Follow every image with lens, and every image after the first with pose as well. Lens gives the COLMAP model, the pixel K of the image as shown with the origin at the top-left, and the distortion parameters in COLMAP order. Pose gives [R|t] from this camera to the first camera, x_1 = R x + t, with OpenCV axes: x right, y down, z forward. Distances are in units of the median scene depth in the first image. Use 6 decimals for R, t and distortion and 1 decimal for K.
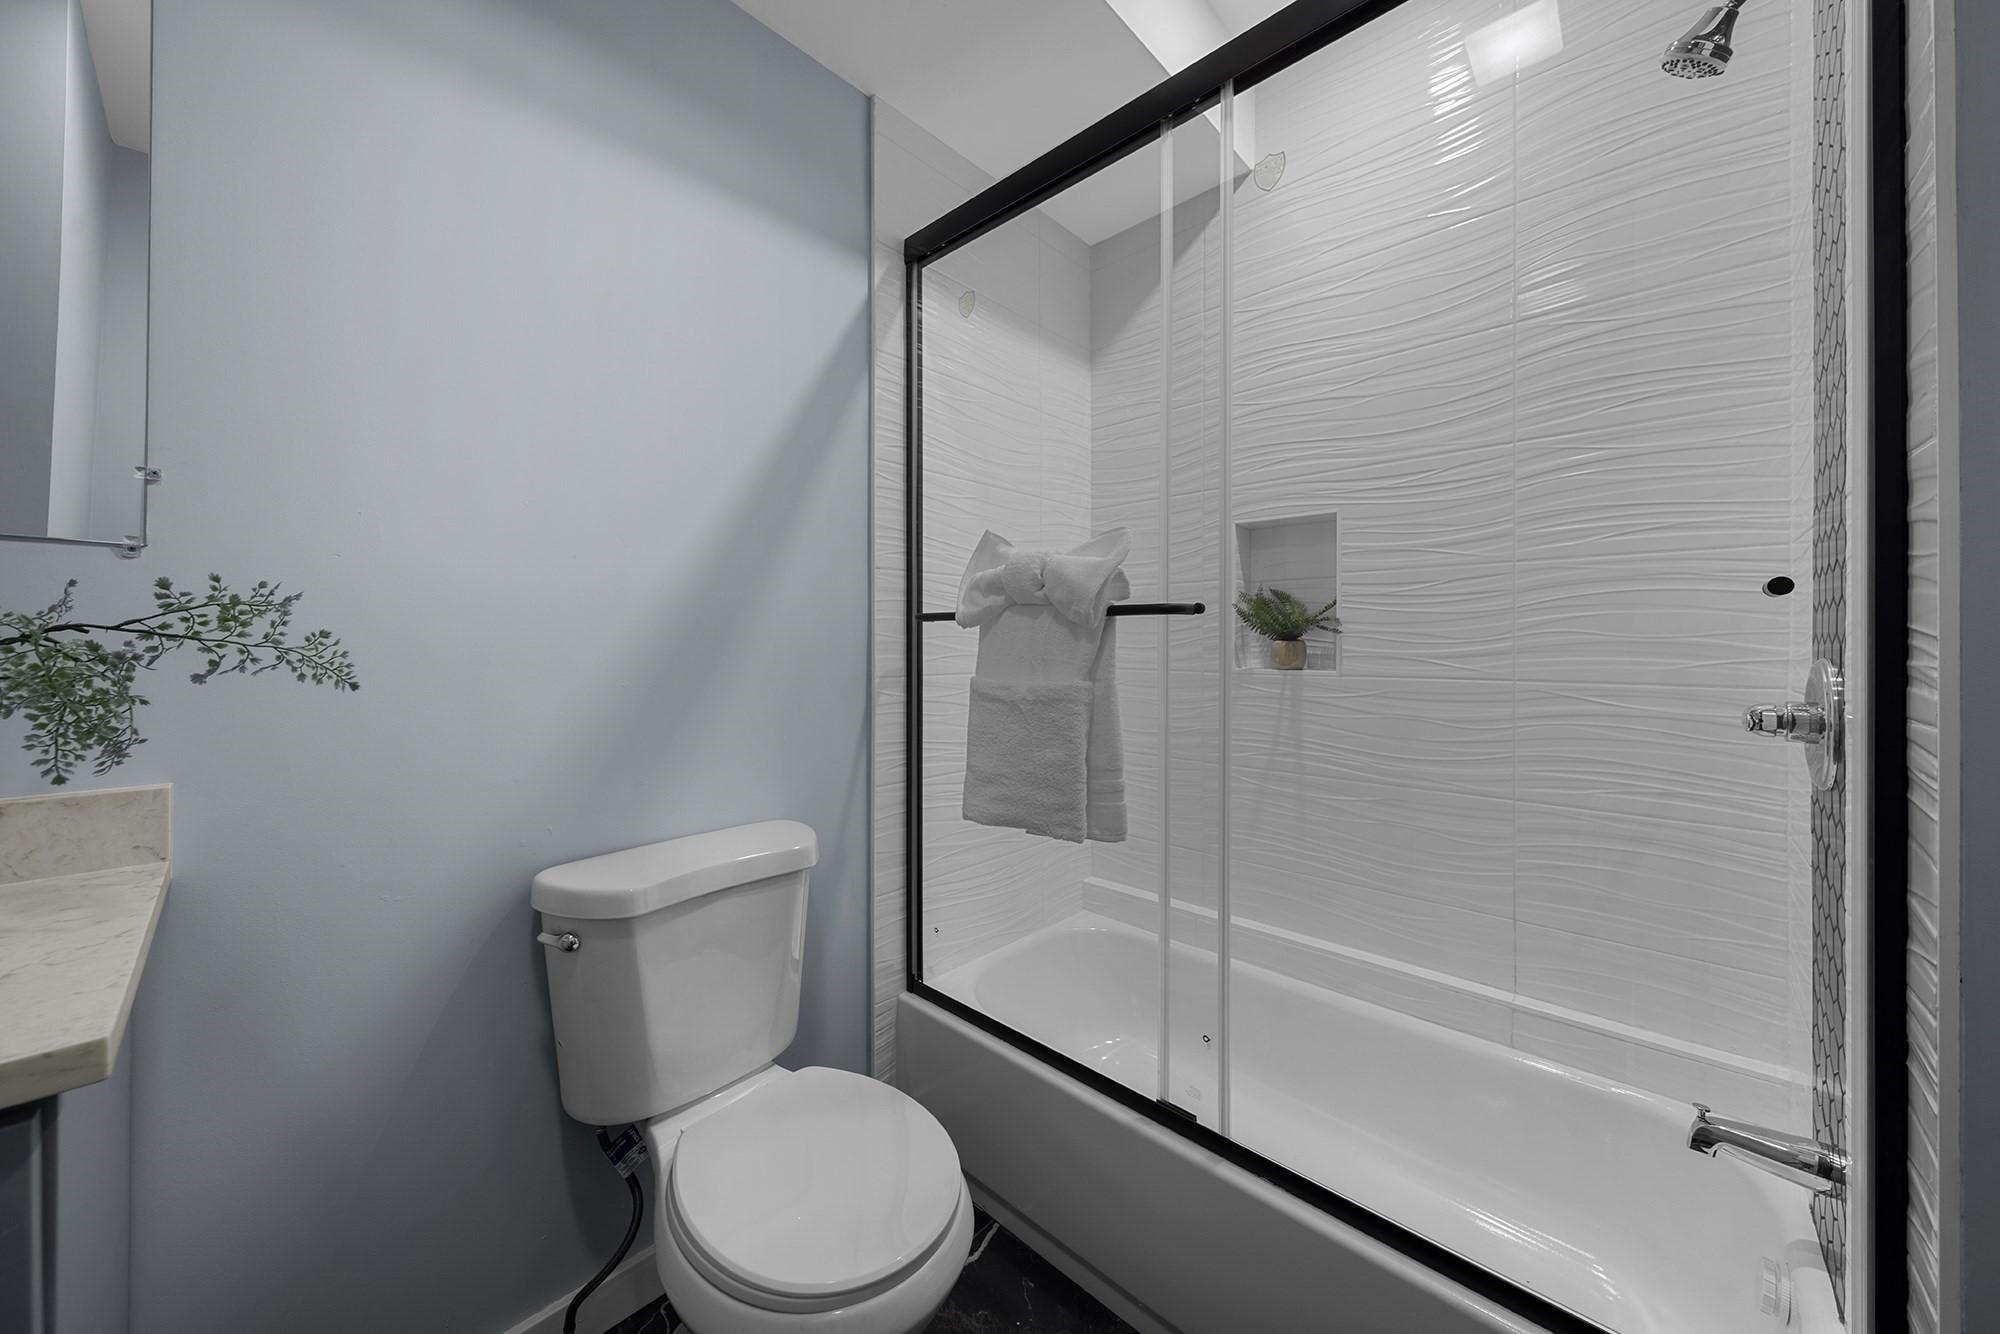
lens RADIAL K [[696.8, 0, 1000.8], [0, 696.8, 654.9], [0, 0, 1]] dist [-0.000688, -0.000394]
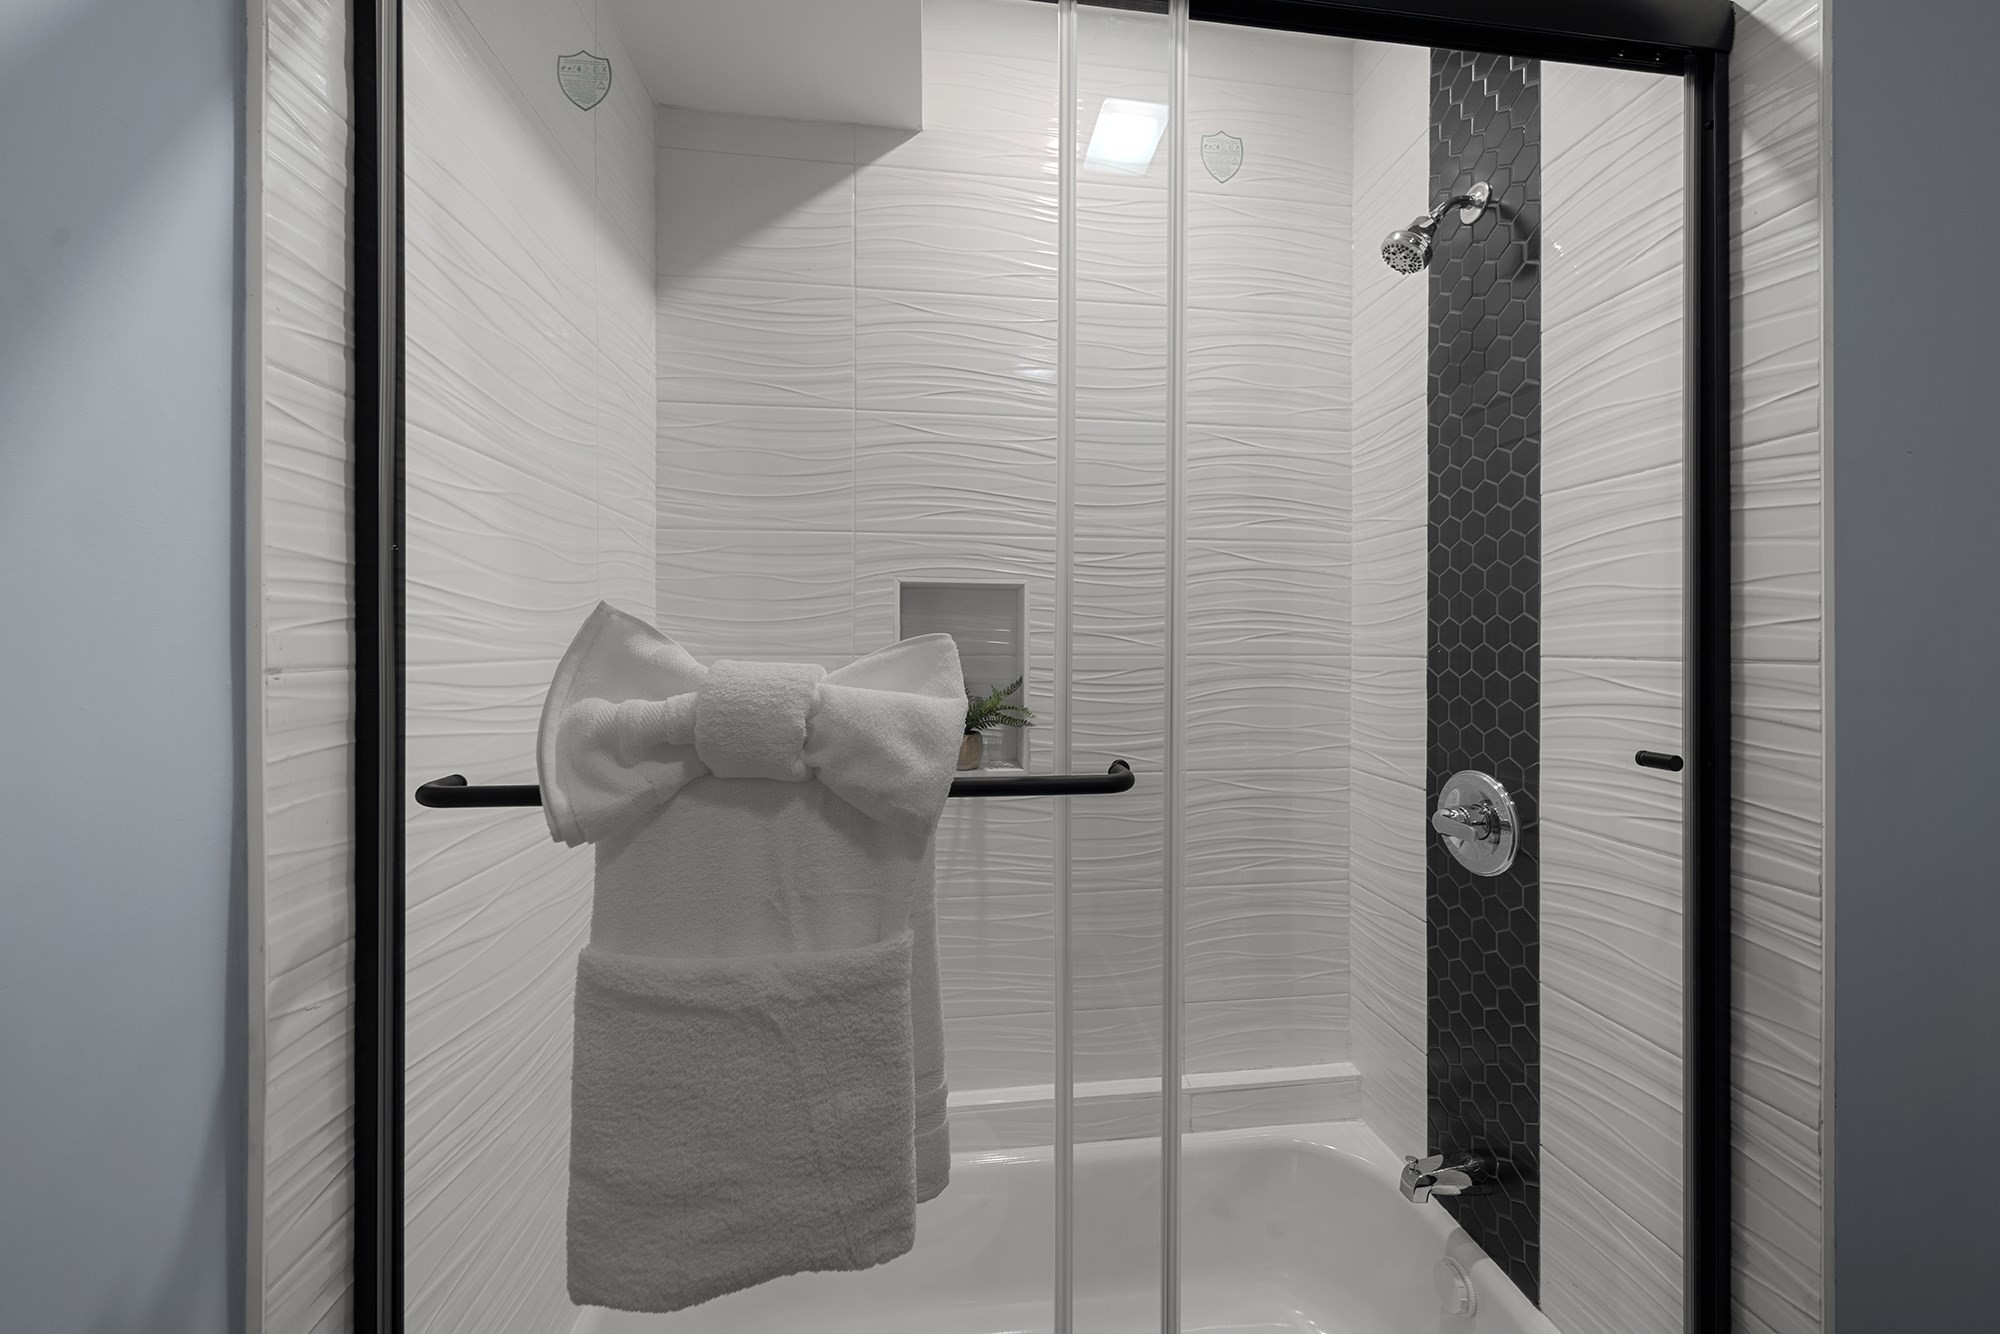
lens RADIAL K [[680.9, 0, 1003.8], [0, 680.9, 638.3], [0, 0, 1]] dist [-0.000169, -0.000054]
pose [[0.643122, -0.010405, 0.765693, -0.315015], [0.004091, 0.999940, 0.010152, -0.266105], [-0.765753, -0.003397, 0.643126, 0.864702]]
